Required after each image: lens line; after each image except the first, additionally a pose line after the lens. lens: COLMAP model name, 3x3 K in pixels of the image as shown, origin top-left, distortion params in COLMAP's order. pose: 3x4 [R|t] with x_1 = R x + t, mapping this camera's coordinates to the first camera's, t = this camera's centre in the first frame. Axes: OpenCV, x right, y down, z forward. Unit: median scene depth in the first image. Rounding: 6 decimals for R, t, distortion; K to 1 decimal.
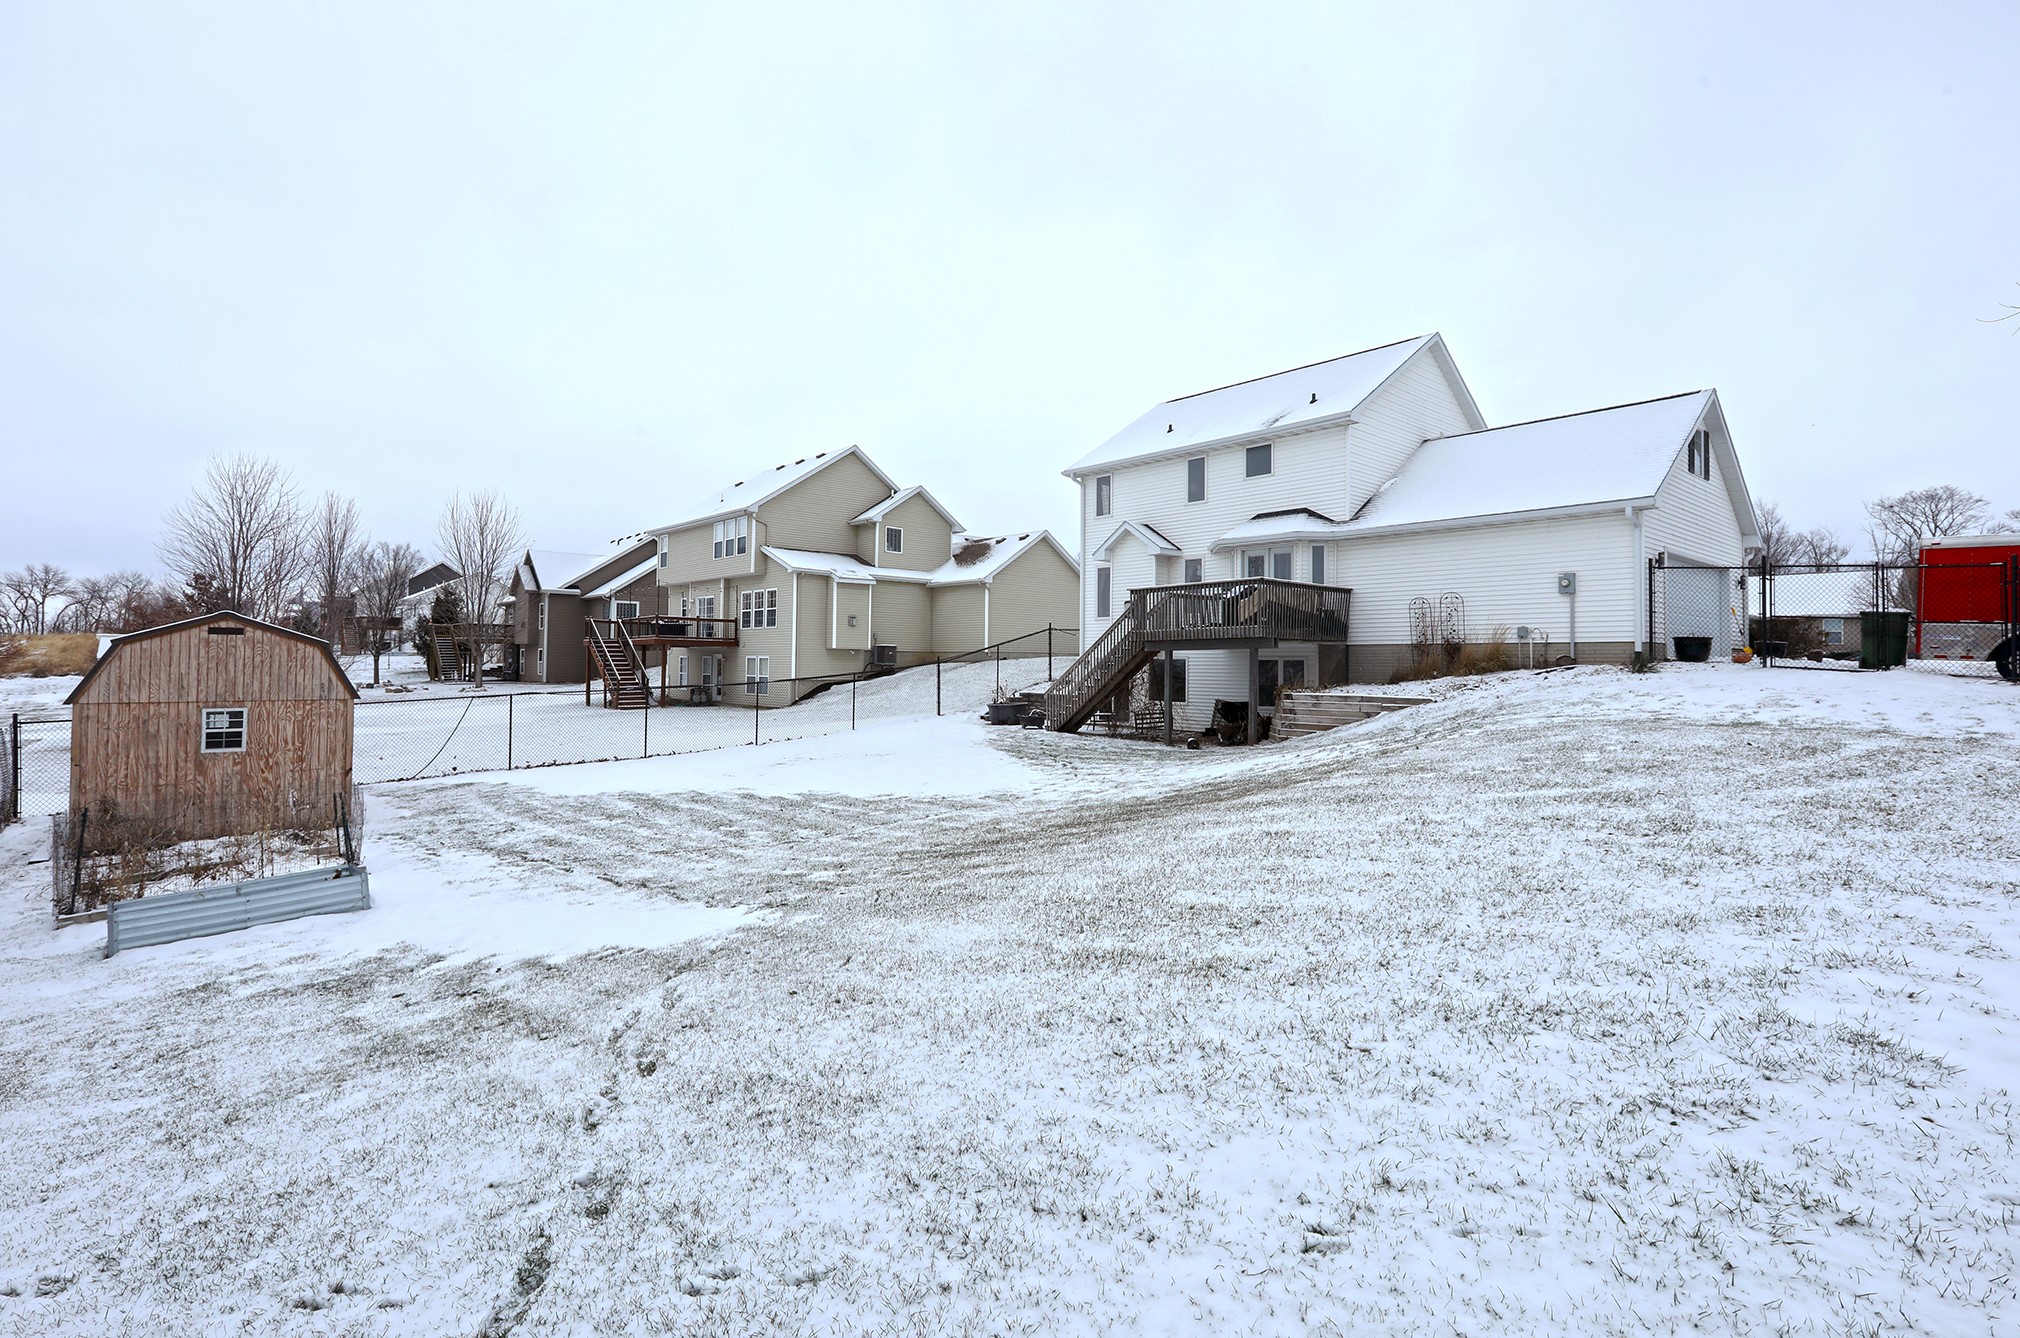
lens RADIAL K [[945.6, 0, 1011.1], [0, 945.6, 660.0], [0, 0, 1]] dist [-0.000500, 0.001968]
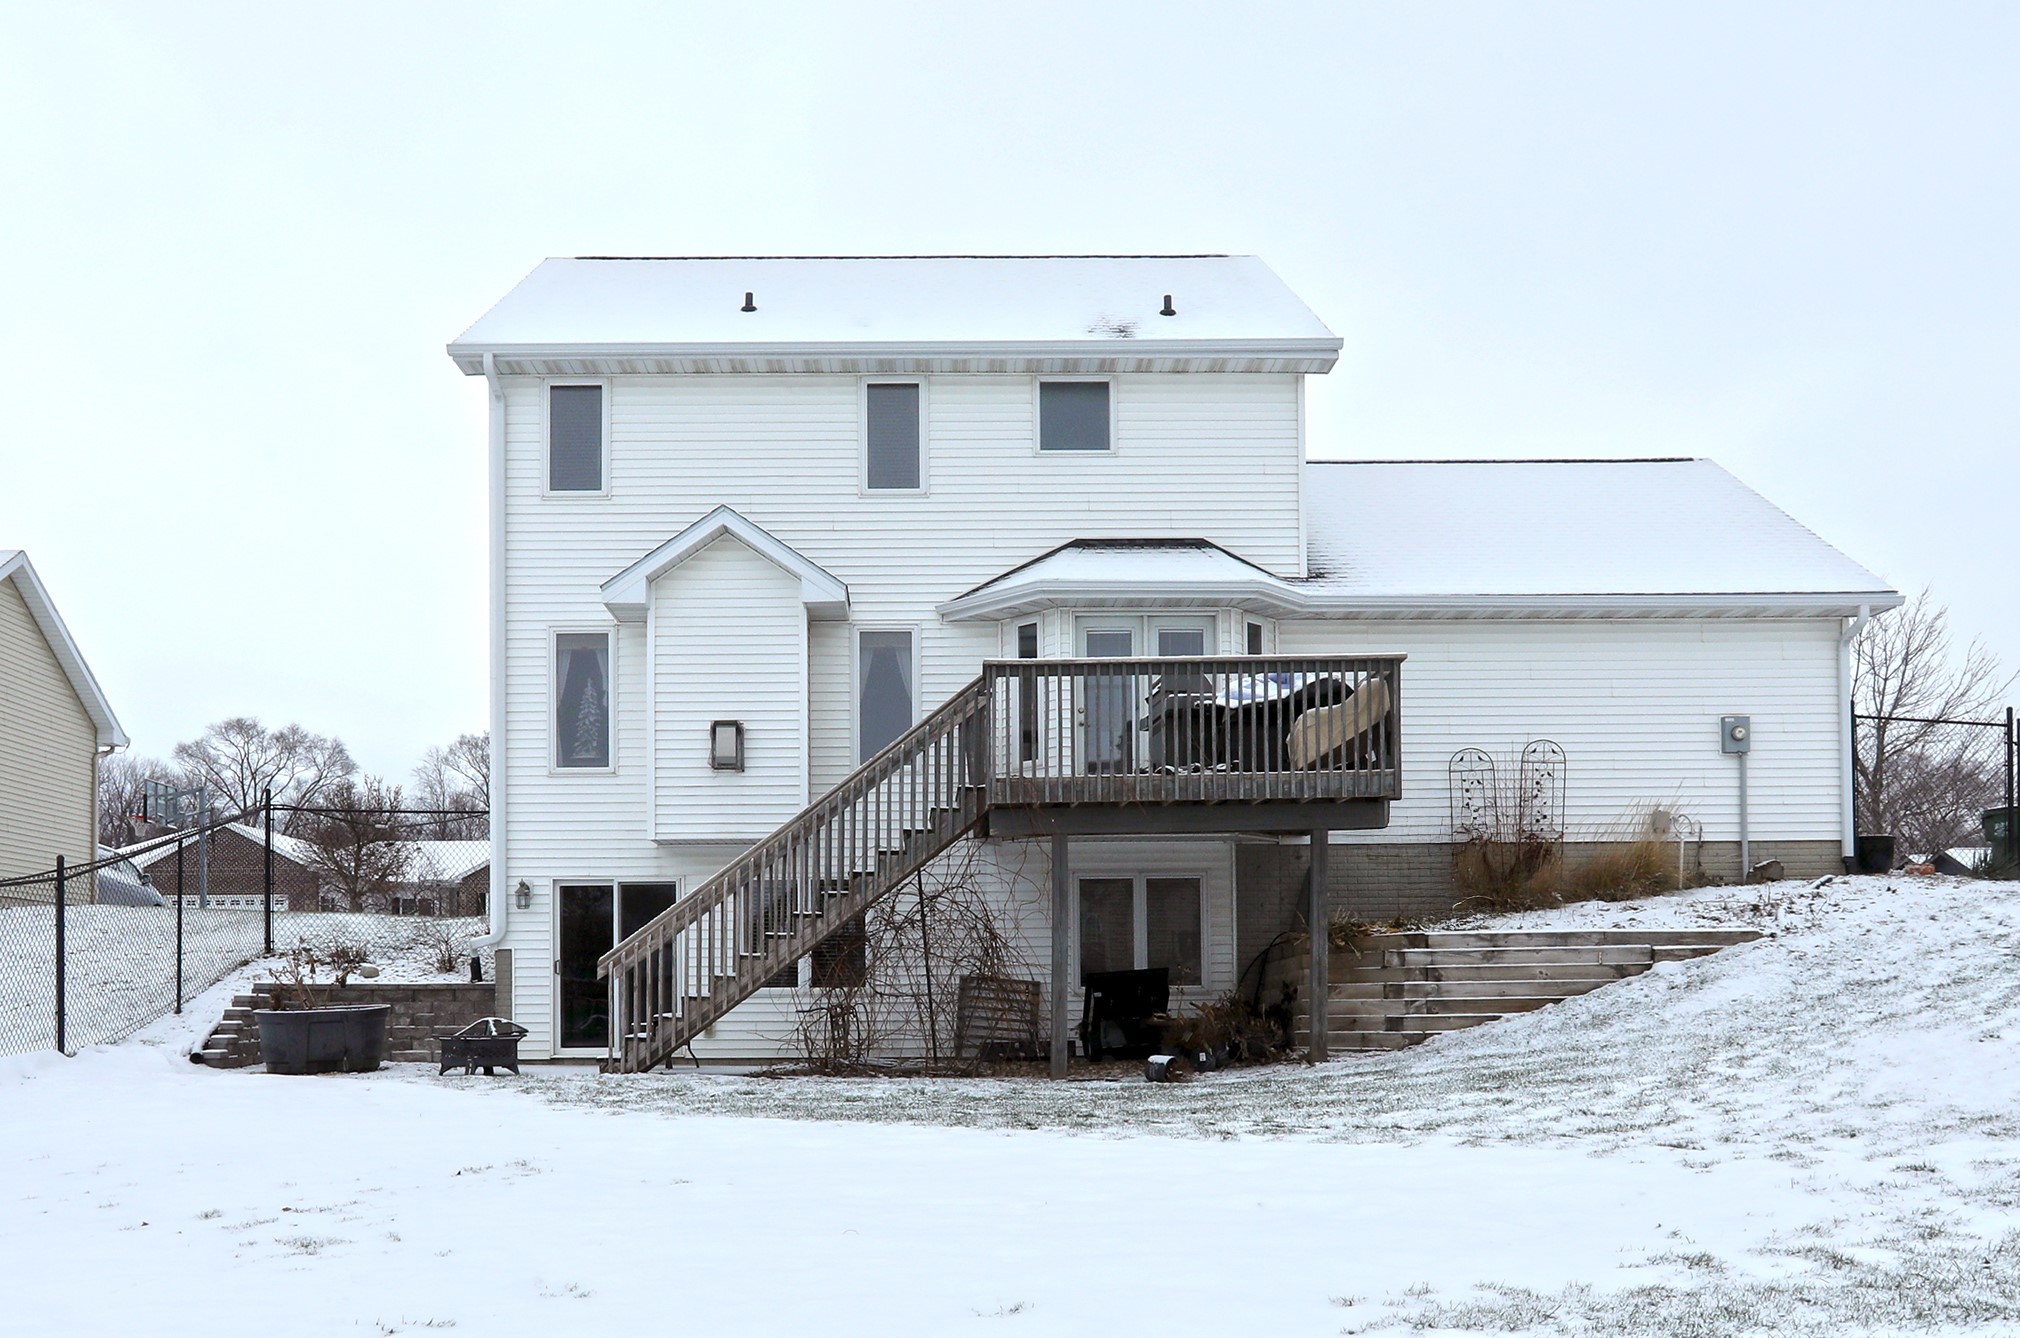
lens RADIAL K [[945.6, 0, 1007.2], [0, 945.6, 670.7], [0, 0, 1]] dist [-0.000500, 0.001968]
pose [[0.650535, -0.001344, 0.759475, -0.087755], [0.007211, 0.999964, -0.004407, -0.093009], [-0.759442, 0.008343, 0.650522, 0.750595]]
